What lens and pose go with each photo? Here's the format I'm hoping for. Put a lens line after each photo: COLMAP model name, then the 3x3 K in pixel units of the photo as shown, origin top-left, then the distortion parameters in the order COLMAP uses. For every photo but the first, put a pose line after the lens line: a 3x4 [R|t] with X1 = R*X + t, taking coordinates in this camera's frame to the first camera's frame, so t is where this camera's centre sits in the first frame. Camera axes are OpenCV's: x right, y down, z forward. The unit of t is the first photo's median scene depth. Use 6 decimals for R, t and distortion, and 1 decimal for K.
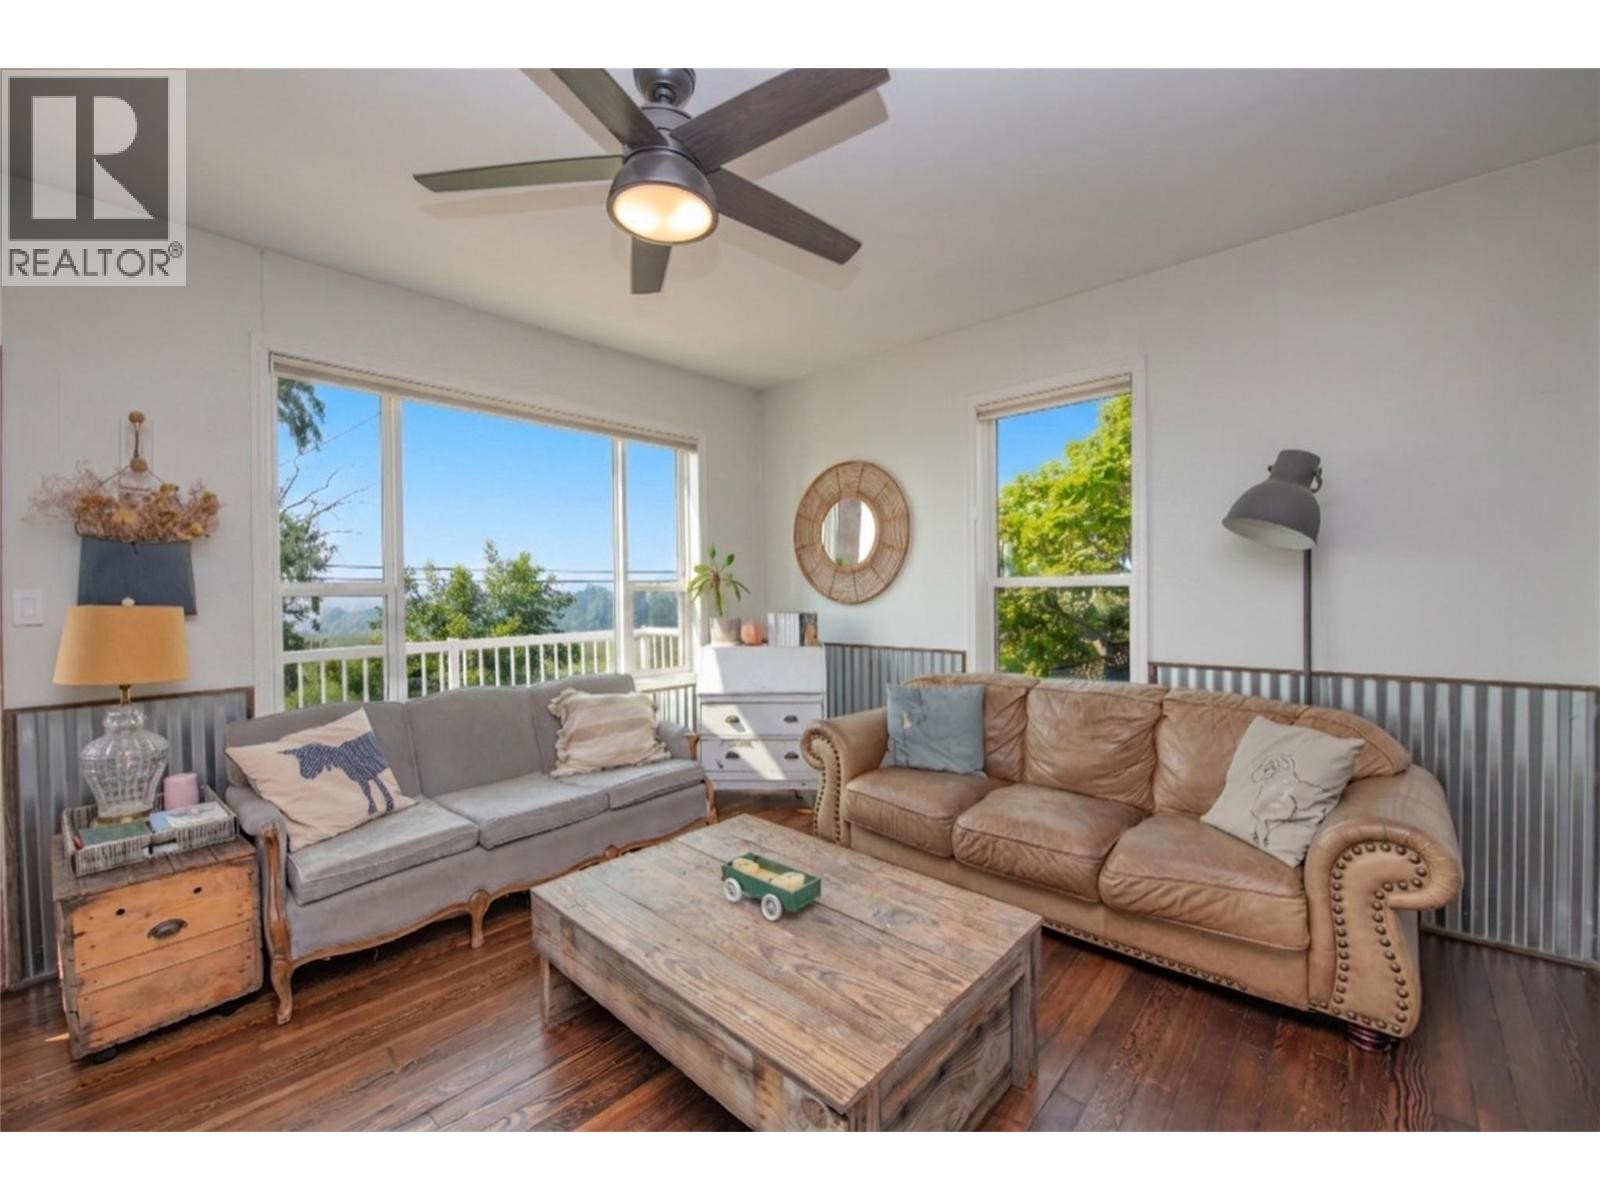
lens RADIAL K [[644.1, 0, 799.6], [0, 644.1, 595.1], [0, 0, 1]] dist [-0.013546, -0.003261]
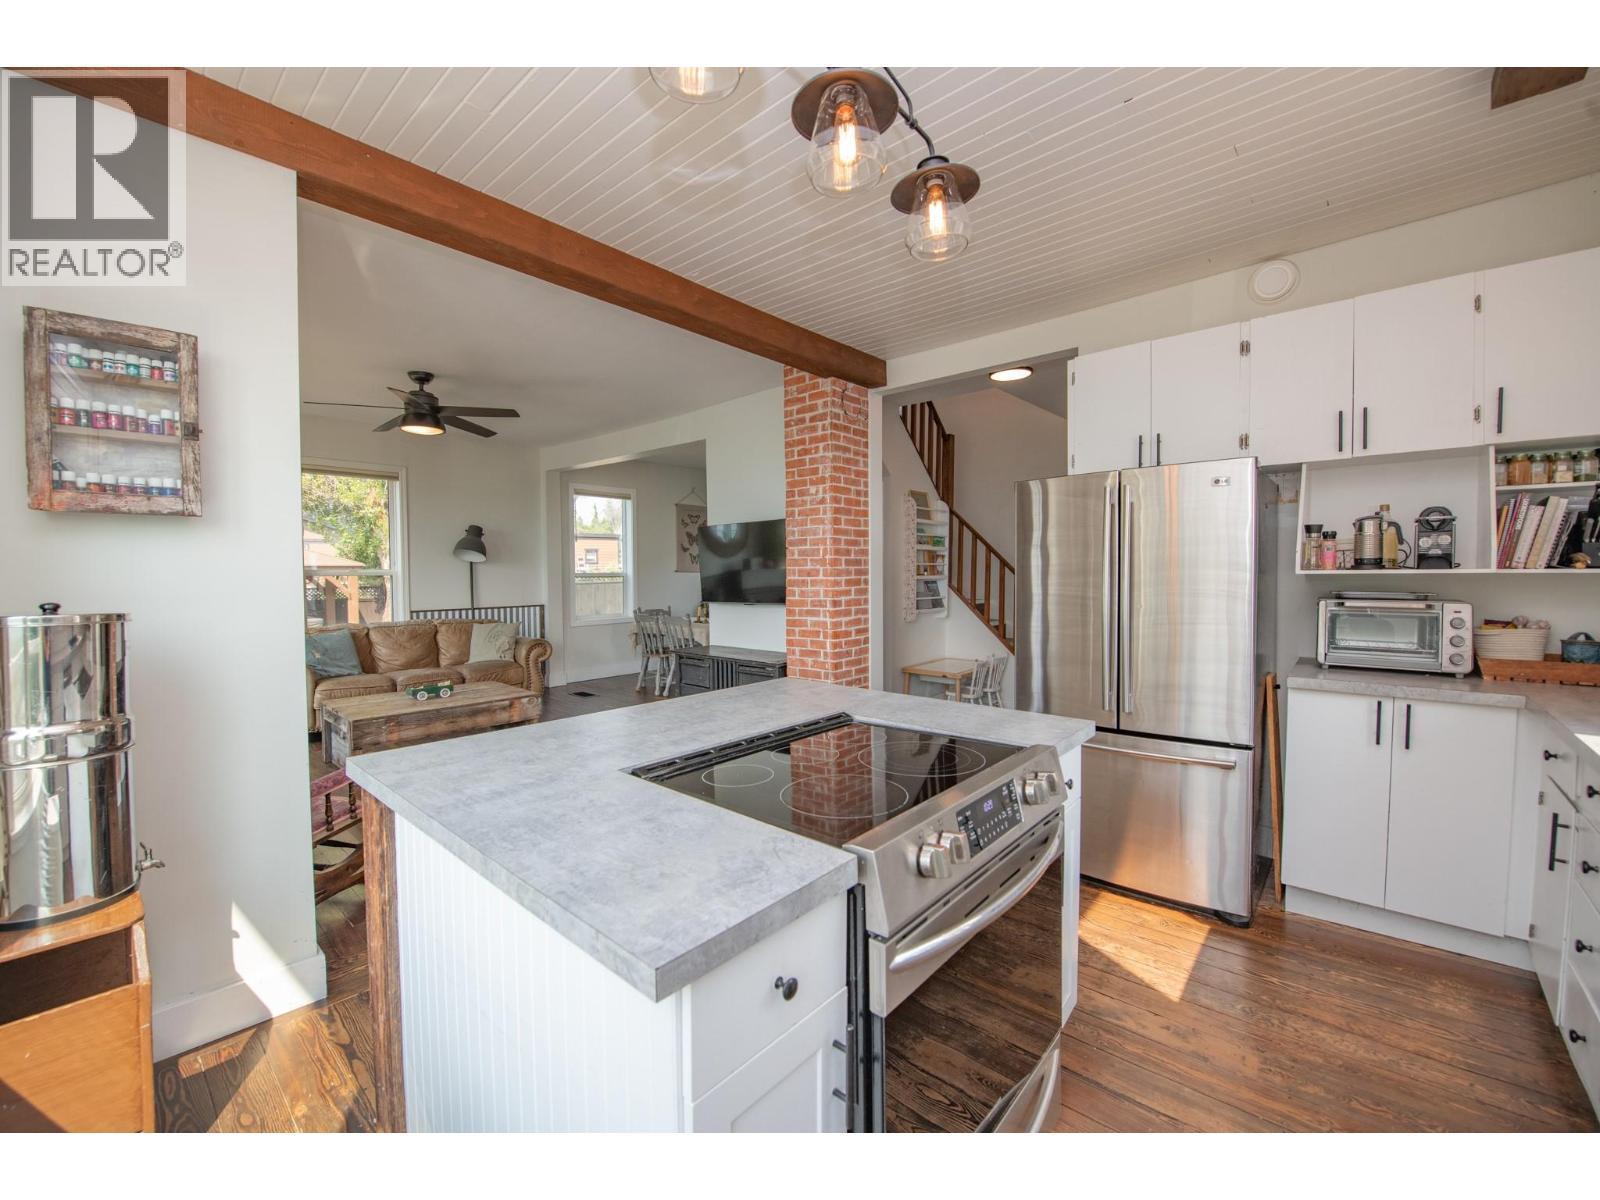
lens RADIAL K [[644.1, 0, 799.6], [0, 644.1, 595.1], [0, 0, 1]] dist [-0.013546, -0.003261]
pose [[-0.018392, -0.024166, 0.999539, -1.977443], [0.014623, 0.999594, 0.024437, 0.021071], [-0.999724, 0.015066, -0.018031, -0.323571]]
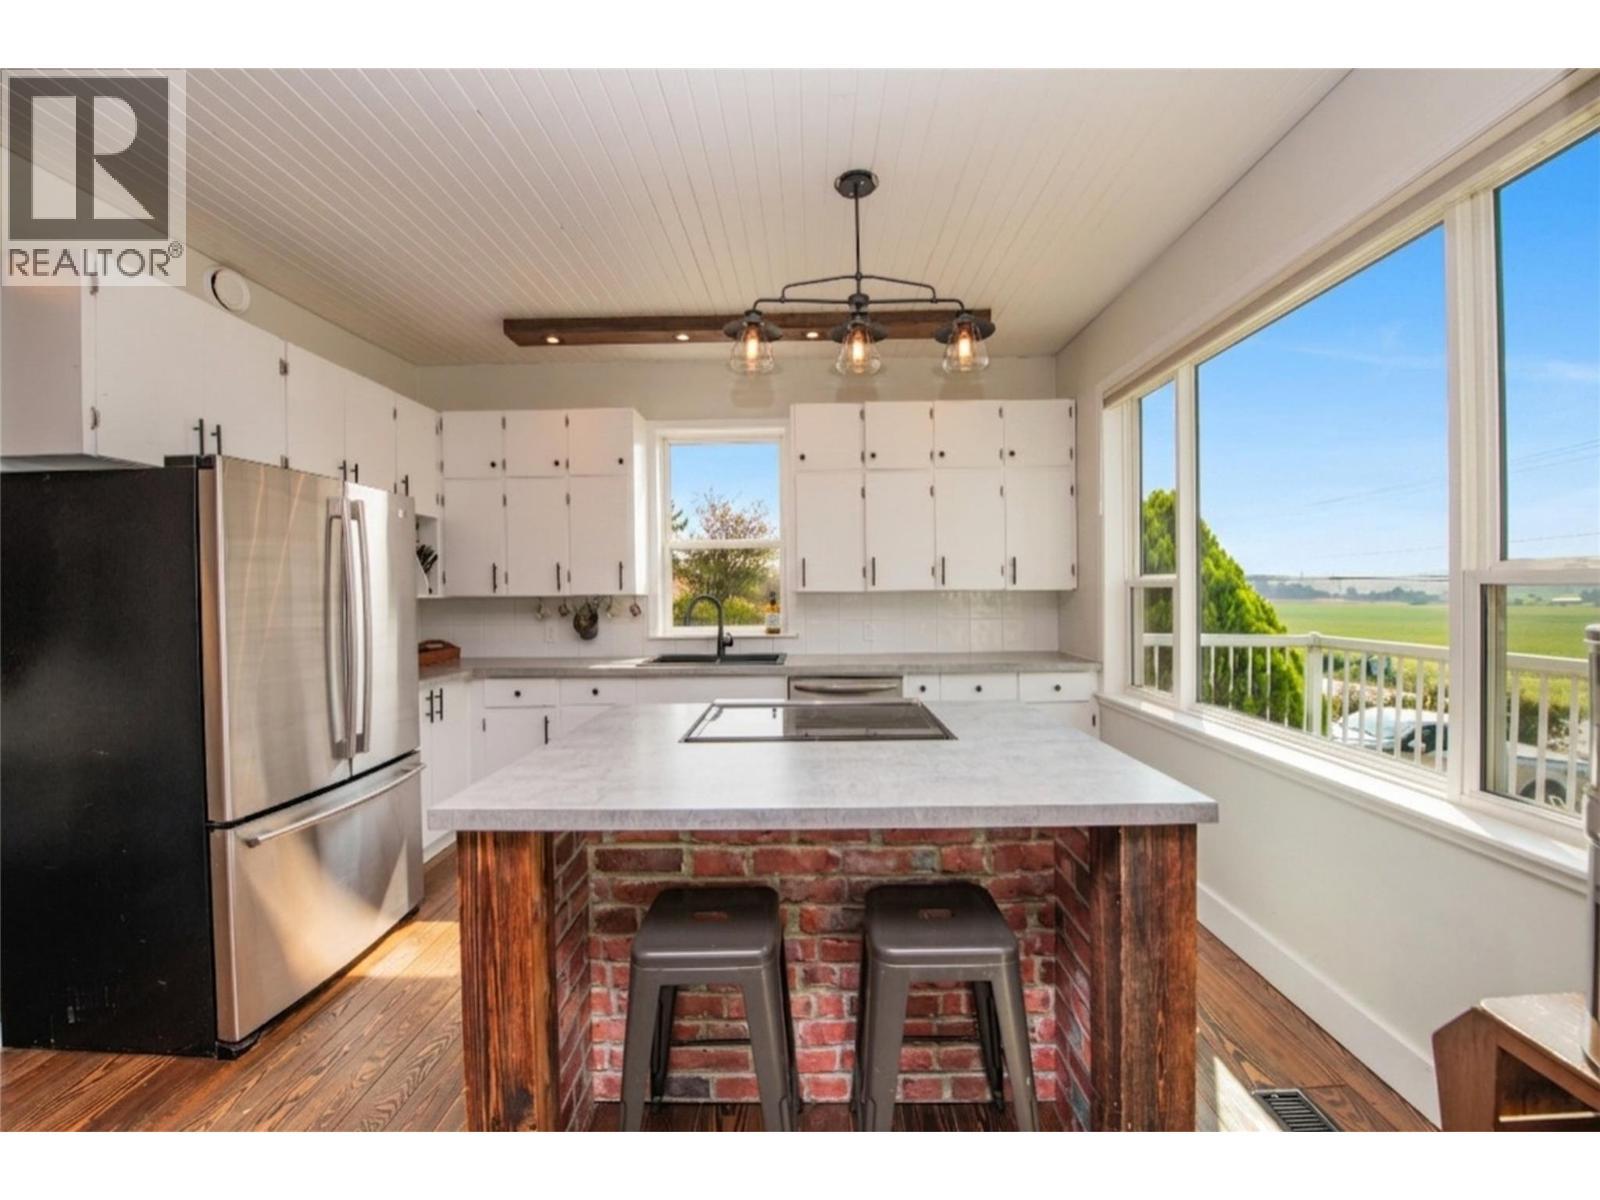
lens RADIAL K [[644.1, 0, 799.6], [0, 644.1, 595.1], [0, 0, 1]] dist [-0.013546, -0.003261]
pose [[-0.754688, 0.026693, -0.655540, -0.817177], [0.018893, 0.999642, 0.018954, 0.008112], [0.655812, 0.001920, -0.754922, 0.254359]]
